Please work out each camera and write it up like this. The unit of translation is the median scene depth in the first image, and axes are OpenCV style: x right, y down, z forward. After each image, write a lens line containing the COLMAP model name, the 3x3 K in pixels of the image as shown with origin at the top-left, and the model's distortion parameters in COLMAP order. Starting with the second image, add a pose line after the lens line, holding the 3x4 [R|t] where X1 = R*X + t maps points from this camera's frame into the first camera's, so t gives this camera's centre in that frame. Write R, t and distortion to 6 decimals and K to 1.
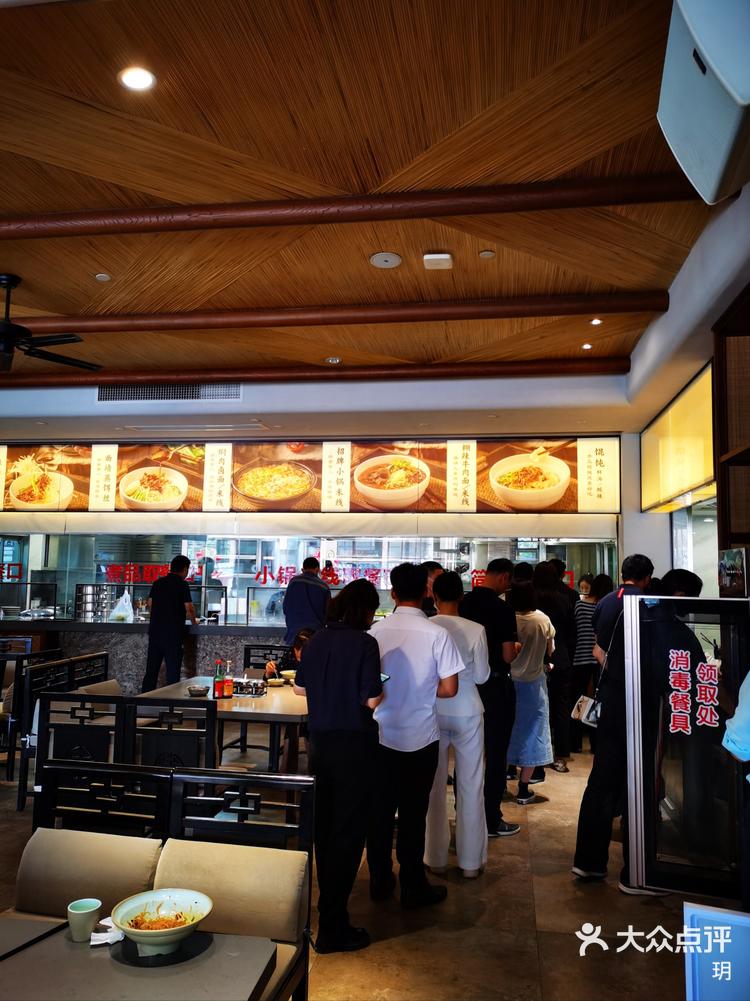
lens RADIAL K [[778.4, 0, 374.8], [0, 778.4, 501.0], [0, 0, 1]] dist [0.009702, 0.000636]
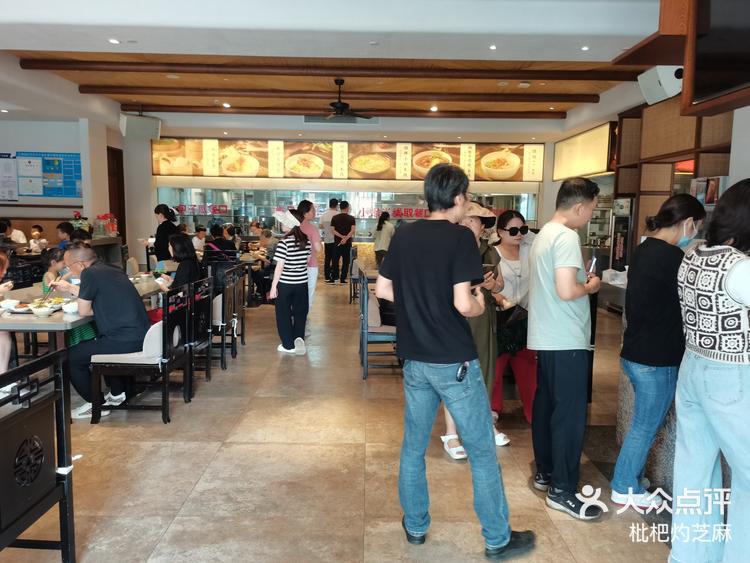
lens RADIAL K [[578.9, 0, 375.2], [0, 578.9, 280.6], [0, 0, 1]] dist [0.053127, -0.000478]
pose [[0.985627, -0.019036, 0.167860, -0.366988], [-0.014966, 0.979885, 0.199001, -0.026643], [-0.168272, -0.198653, 0.965516, -0.455010]]
